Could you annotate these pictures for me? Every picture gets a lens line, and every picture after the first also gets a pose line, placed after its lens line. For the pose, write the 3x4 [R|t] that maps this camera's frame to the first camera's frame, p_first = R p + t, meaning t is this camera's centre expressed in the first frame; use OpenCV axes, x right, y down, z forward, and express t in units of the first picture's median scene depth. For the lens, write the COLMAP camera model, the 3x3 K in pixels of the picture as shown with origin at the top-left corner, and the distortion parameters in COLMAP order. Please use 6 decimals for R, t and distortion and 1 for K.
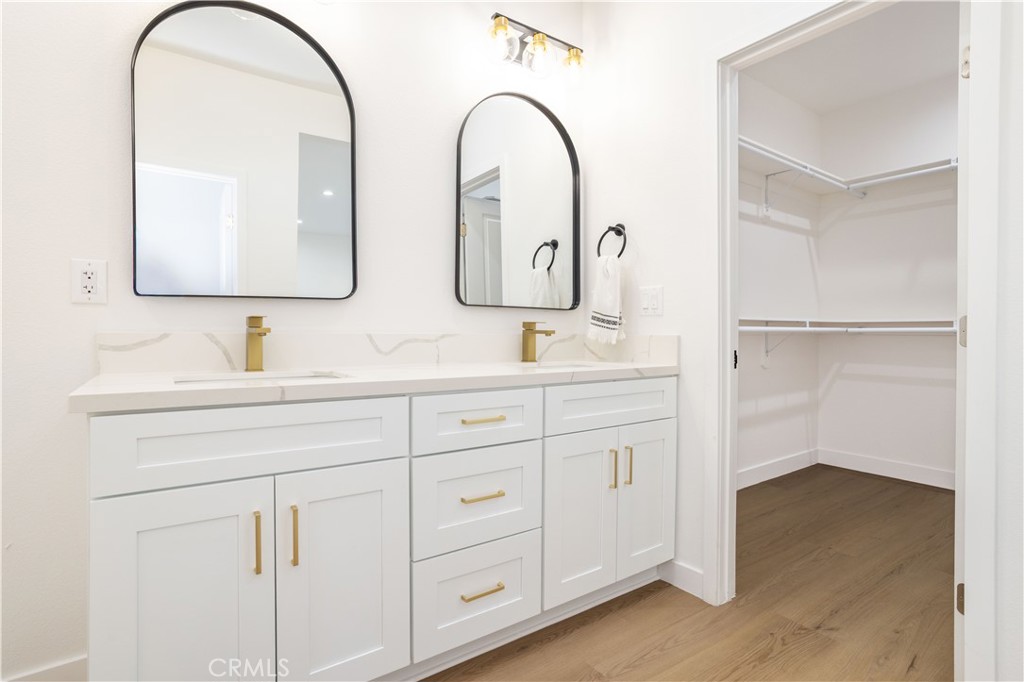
lens RADIAL K [[506.8, 0, 525.9], [0, 506.8, 334.7], [0, 0, 1]] dist [-0.000720, 0.000647]
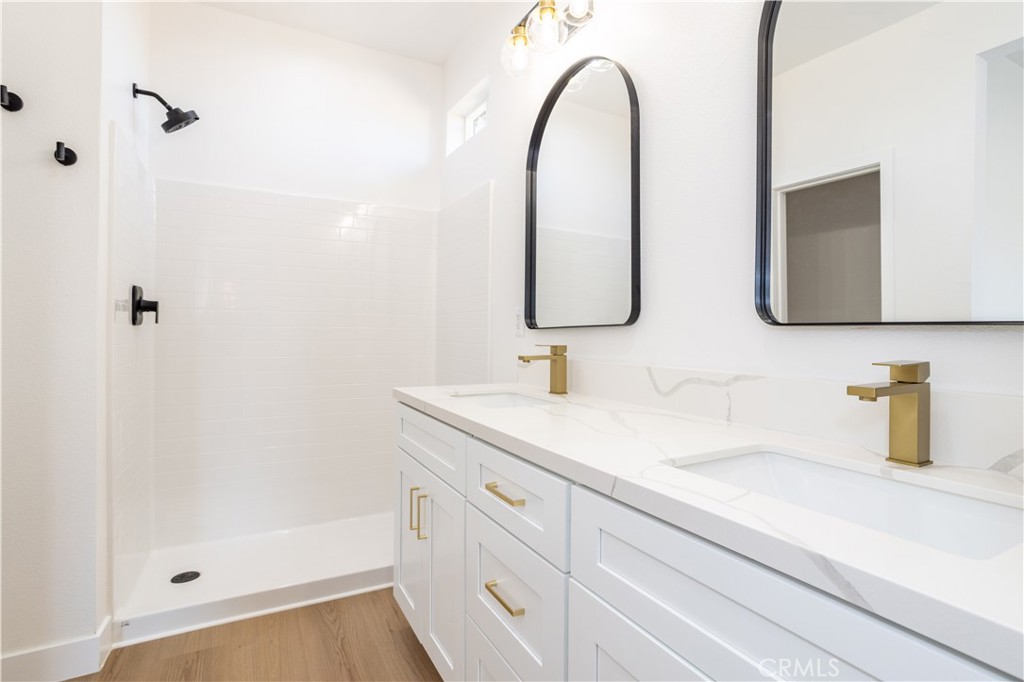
lens RADIAL K [[506.8, 0, 525.9], [0, 506.8, 334.7], [0, 0, 1]] dist [-0.000720, 0.000647]
pose [[-0.119380, -0.004199, -0.992840, 0.409949], [-0.016636, 0.999859, -0.002229, -0.038052], [0.992709, 0.016251, -0.119433, 0.708410]]
